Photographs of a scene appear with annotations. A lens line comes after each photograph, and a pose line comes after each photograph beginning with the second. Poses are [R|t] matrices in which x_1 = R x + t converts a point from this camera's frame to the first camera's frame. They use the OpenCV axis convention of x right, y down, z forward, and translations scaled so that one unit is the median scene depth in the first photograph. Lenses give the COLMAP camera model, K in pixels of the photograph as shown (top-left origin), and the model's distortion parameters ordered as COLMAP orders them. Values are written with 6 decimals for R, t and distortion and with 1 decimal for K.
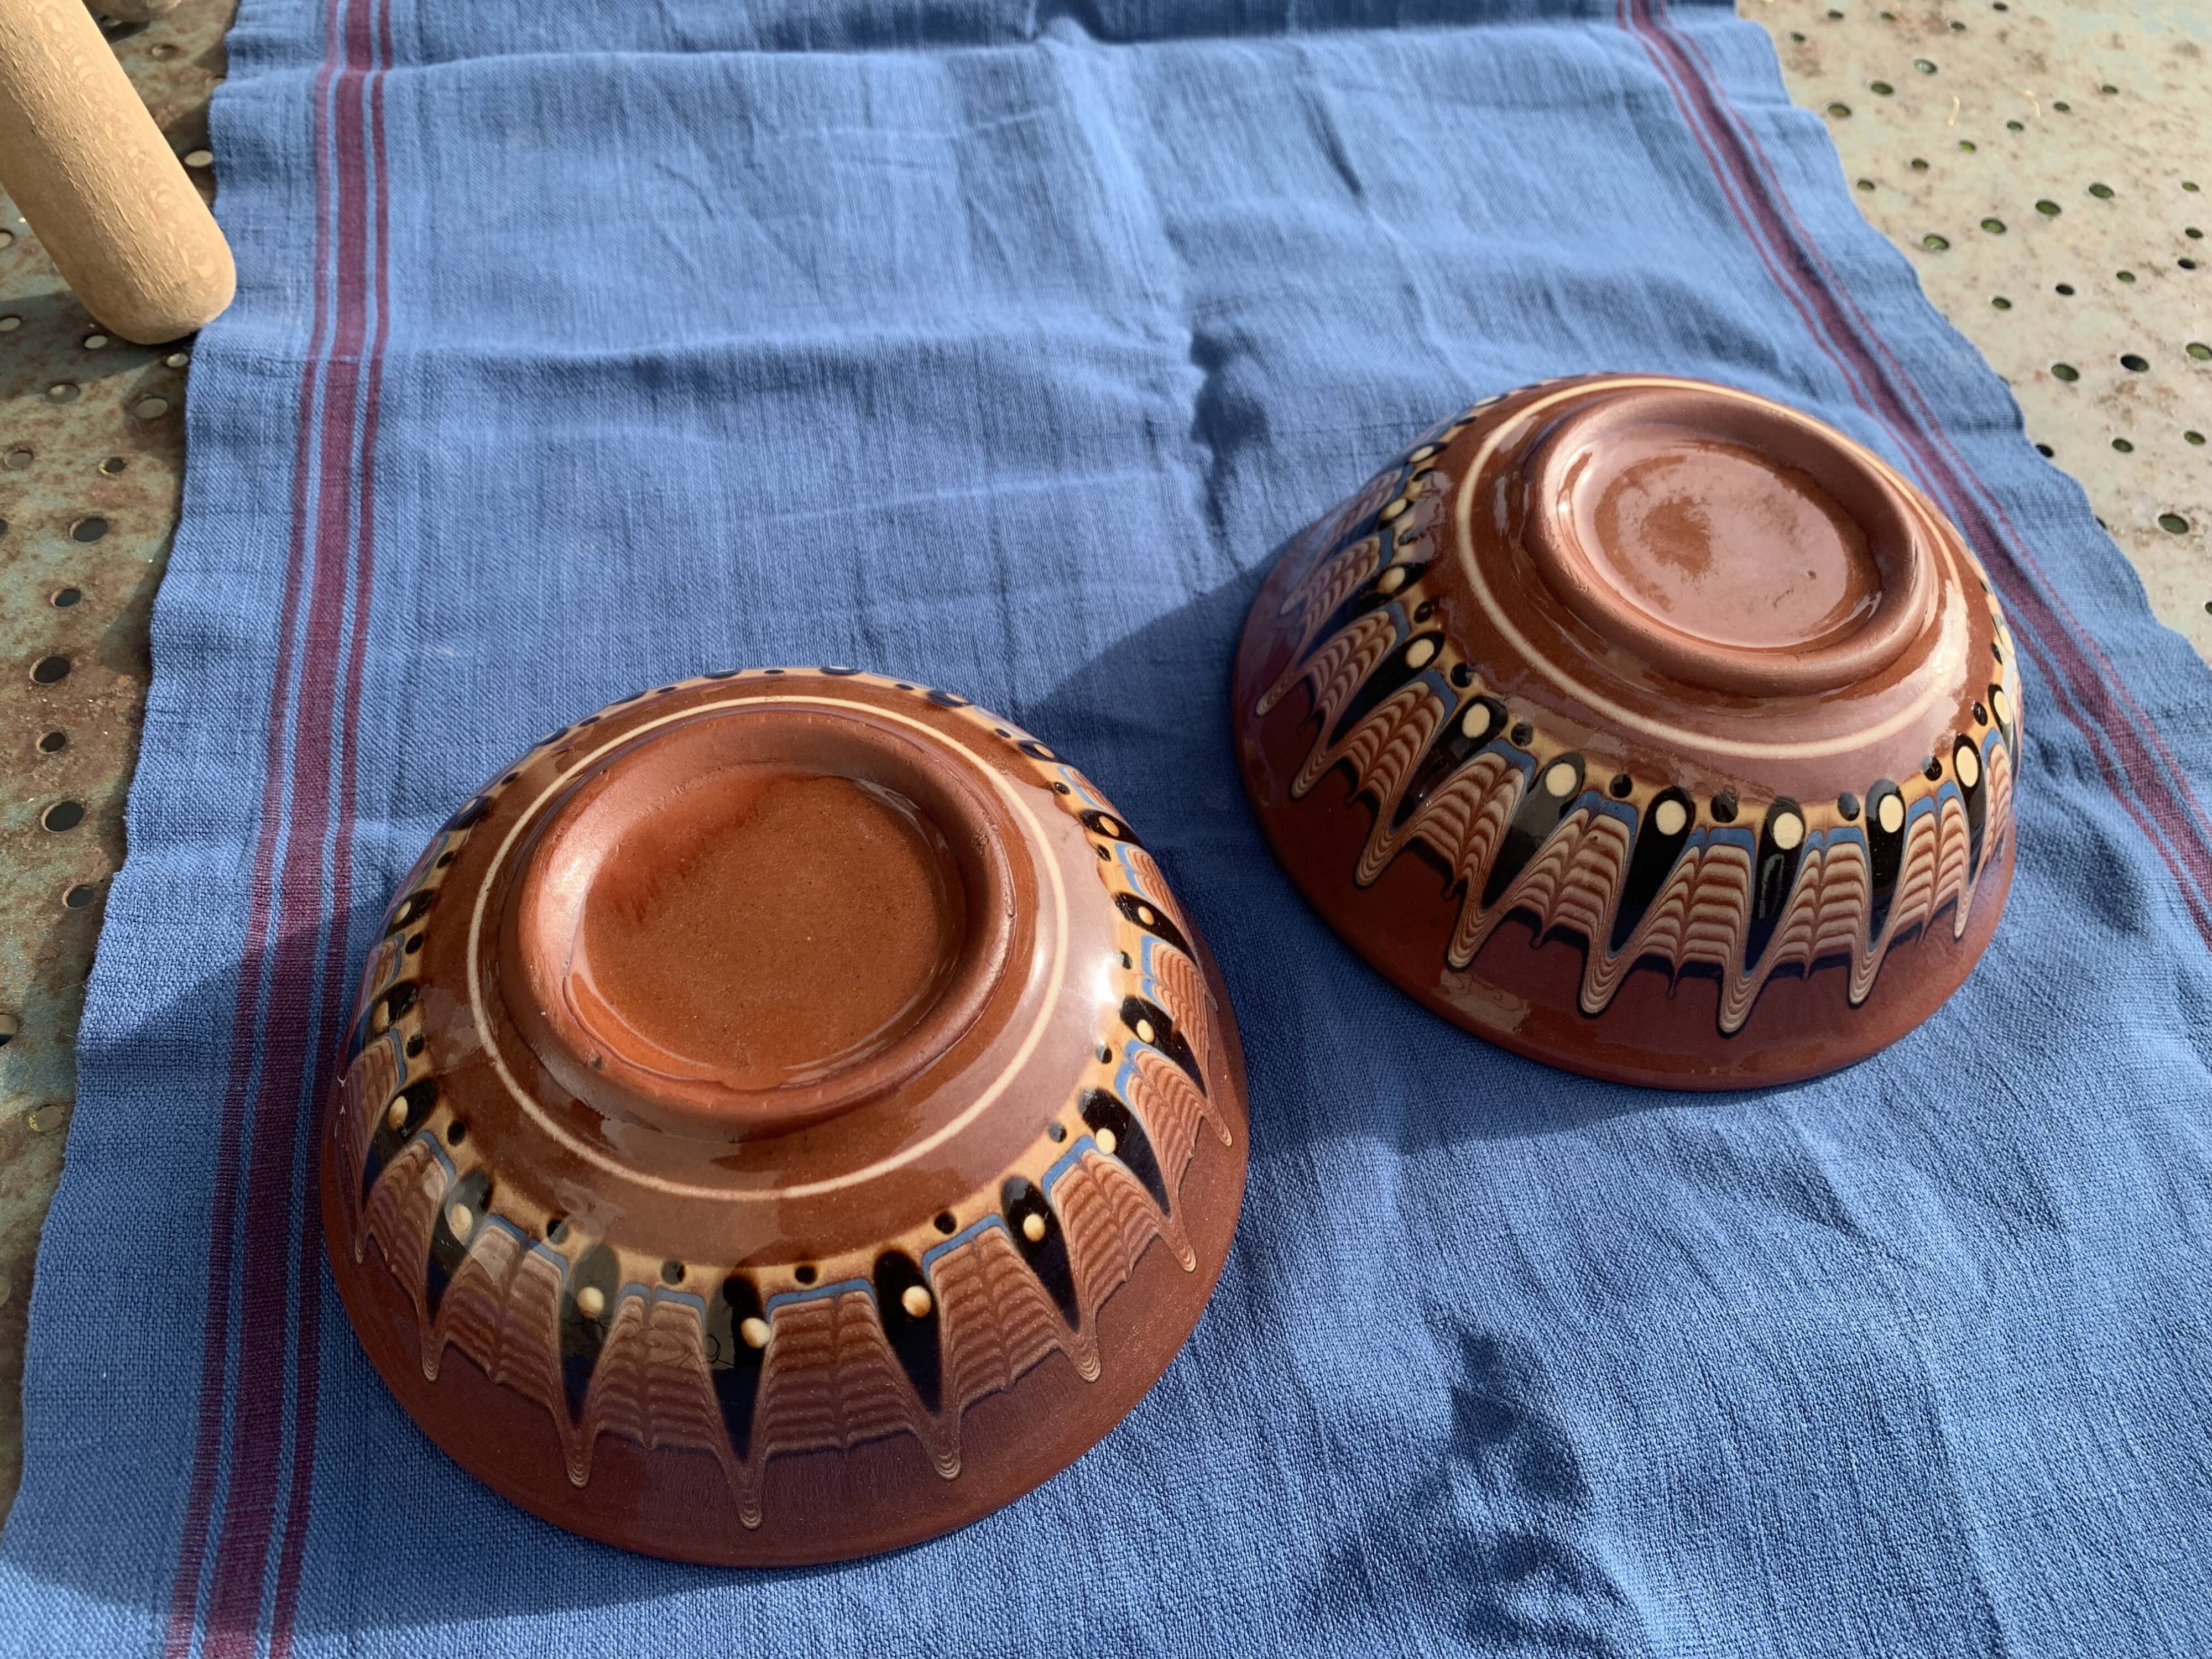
lens RADIAL K [[1752.5, 0, 1093.3], [0, 1752.5, 822.9], [0, 0, 1]] dist [-0.007862, 0.002453]
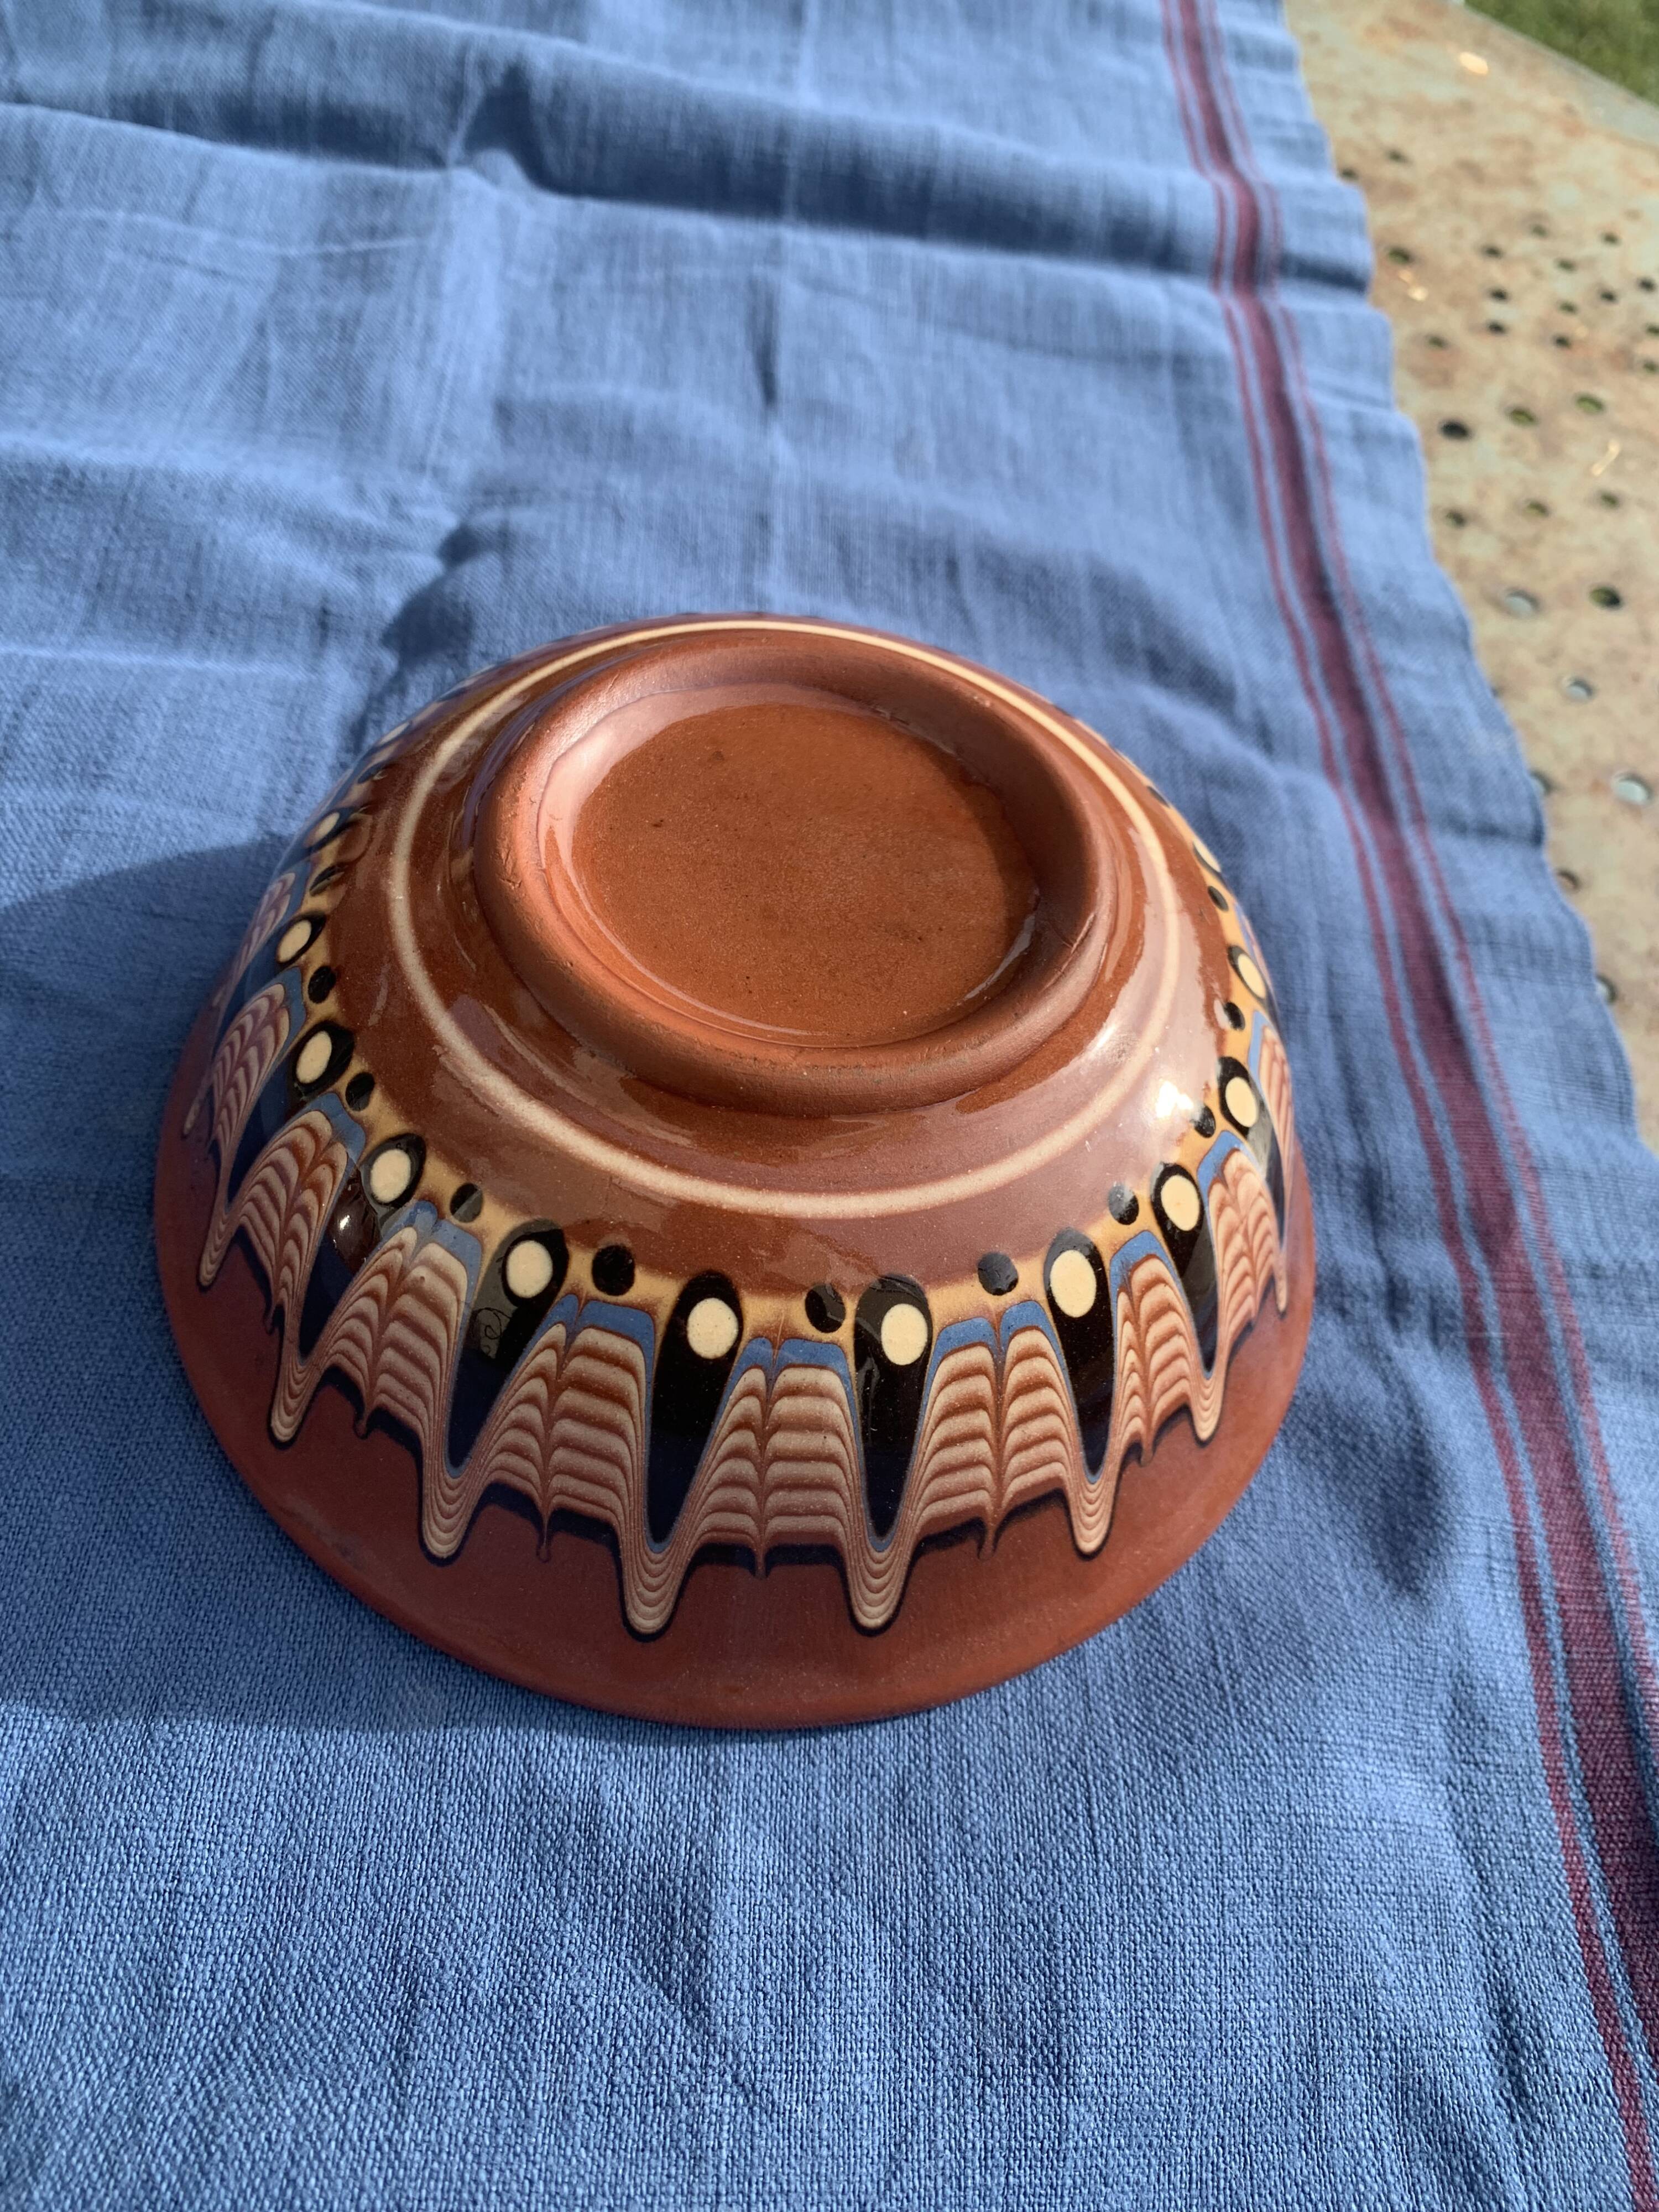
lens RADIAL K [[1752.5, 0, 869.0], [0, 1752.5, 1072.4], [0, 0, 1]] dist [-0.007862, 0.002453]
pose [[0.979787, 0.190285, -0.061718, 0.401940], [-0.193626, 0.979612, -0.053574, -0.051480], [0.050265, 0.064442, 0.996655, 0.339514]]
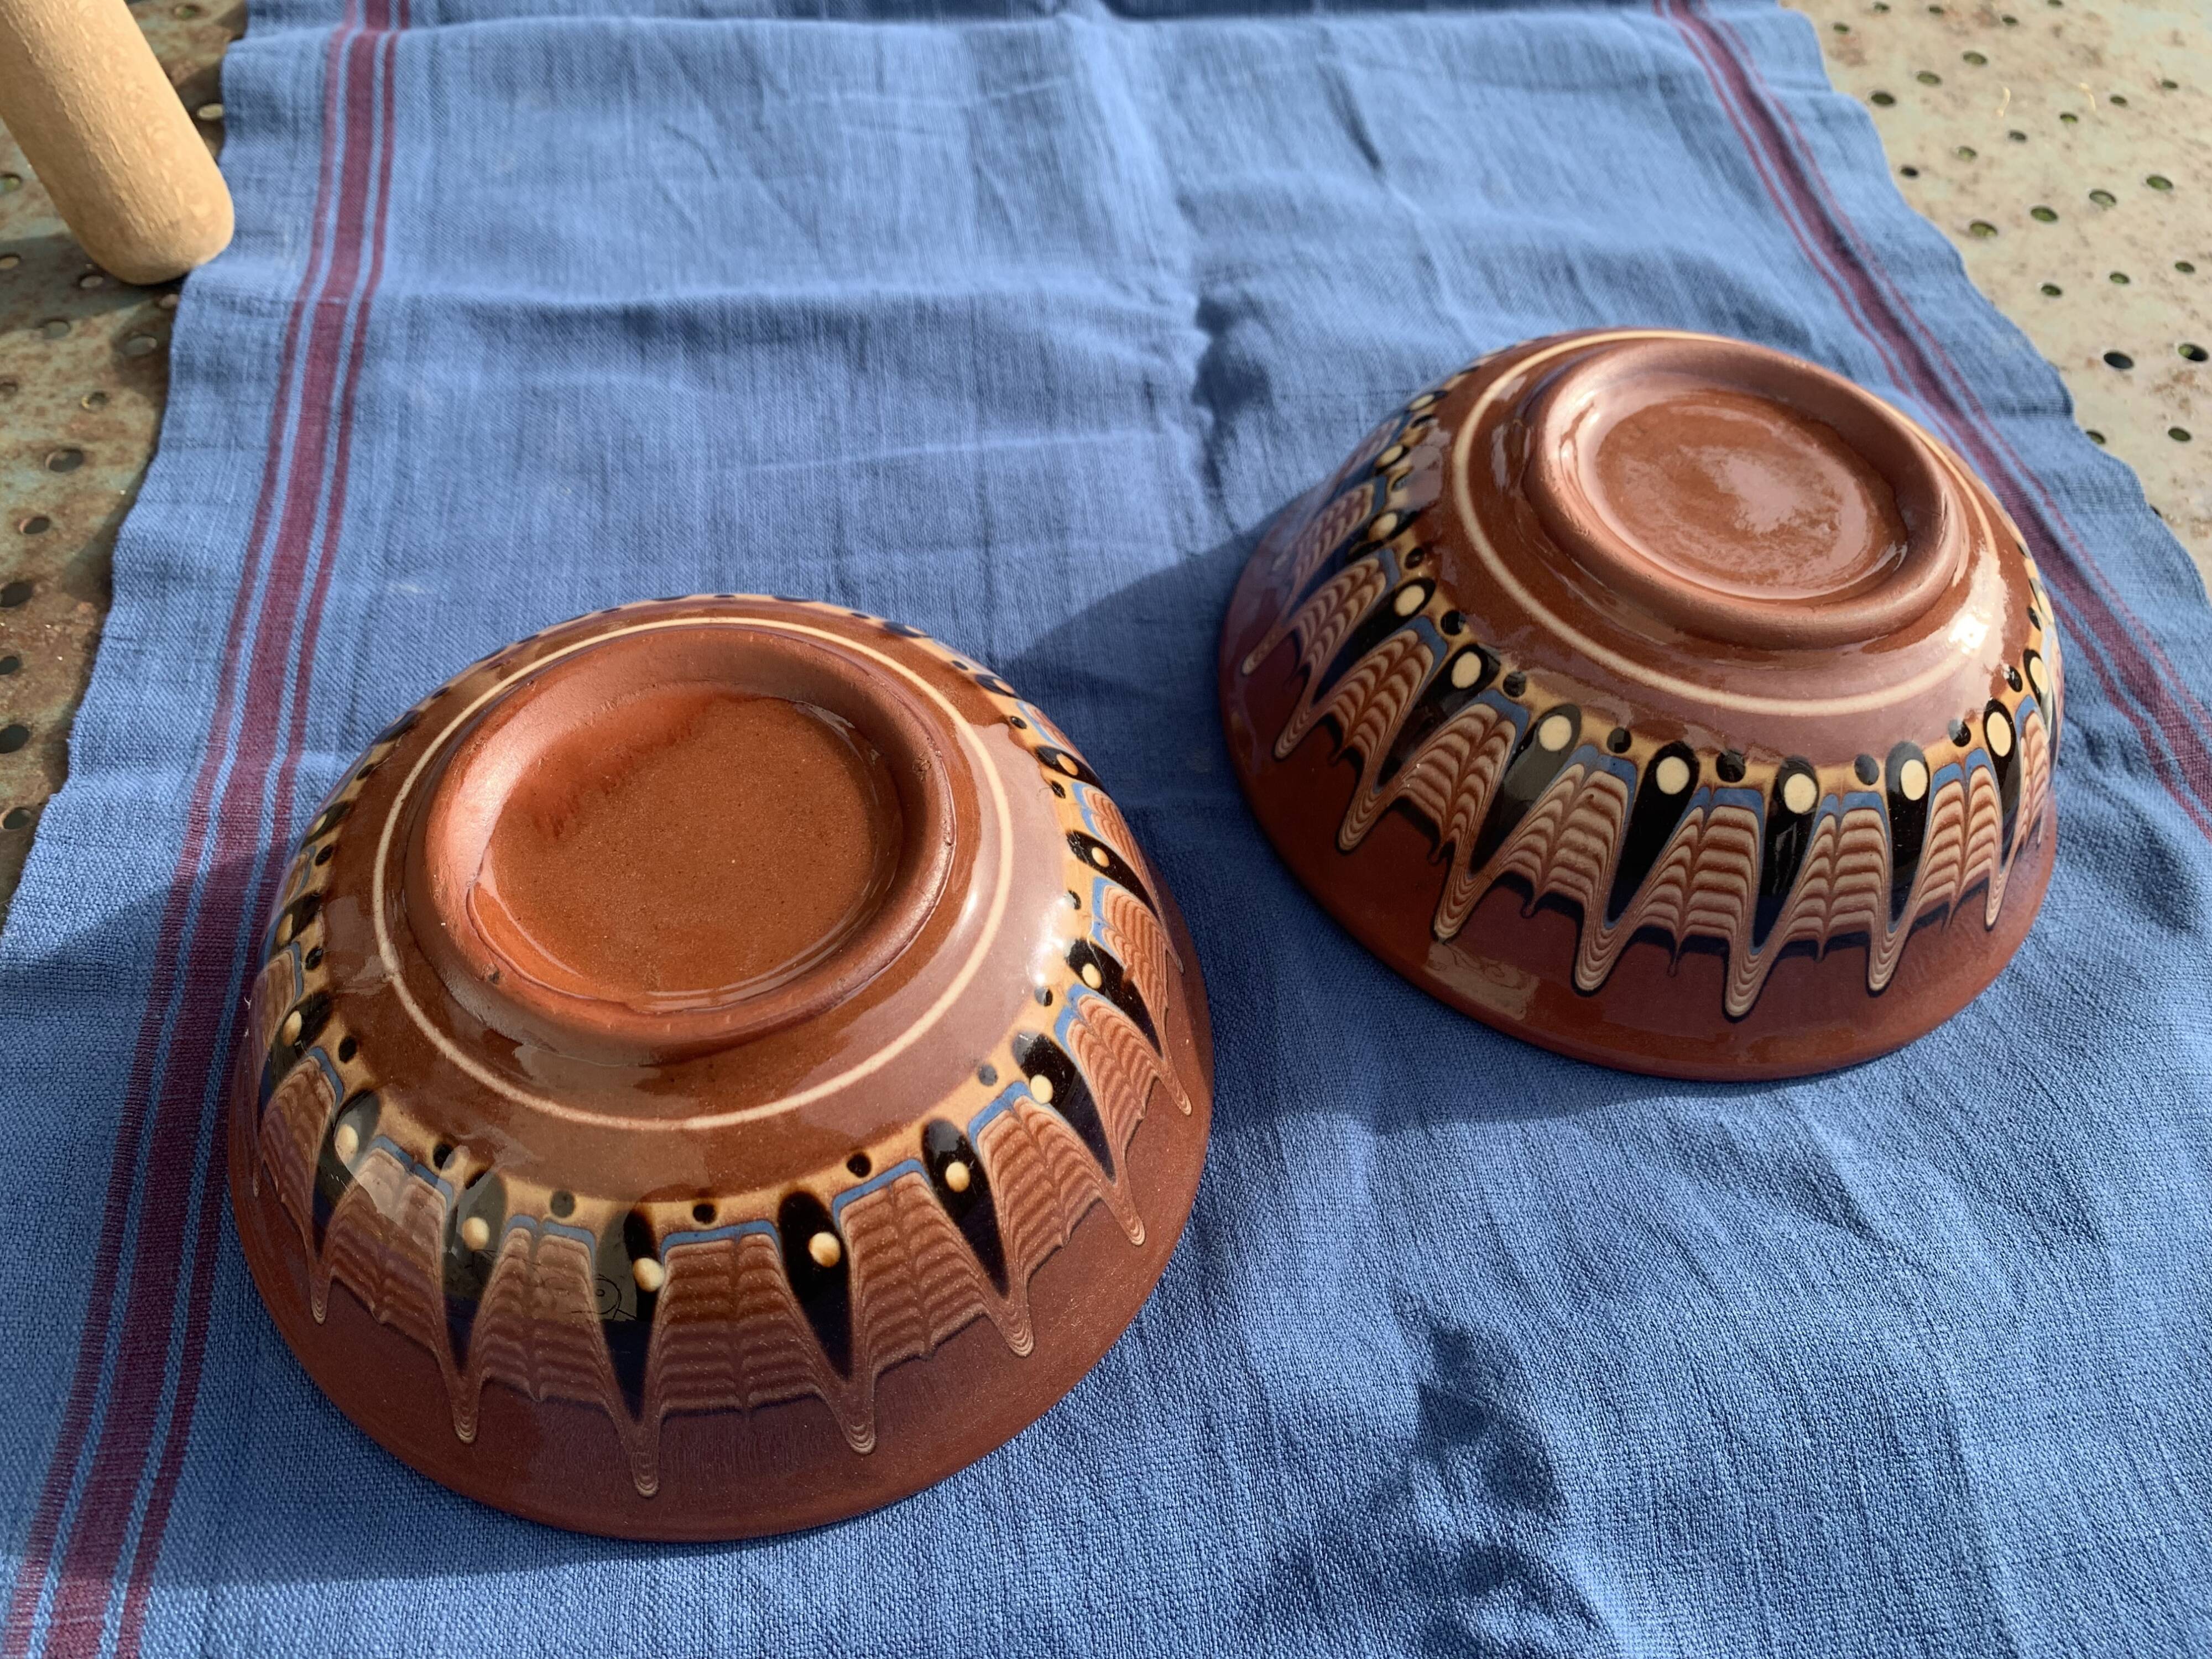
lens RADIAL K [[1752.5, 0, 1068.6], [0, 1752.5, 788.5], [0, 0, 1]] dist [-0.007862, 0.002453]
pose [[0.998698, 0.029806, -0.041396, 0.041011], [-0.031720, 0.998421, -0.046365, 0.048757], [0.039949, 0.047617, 0.998066, 0.050281]]
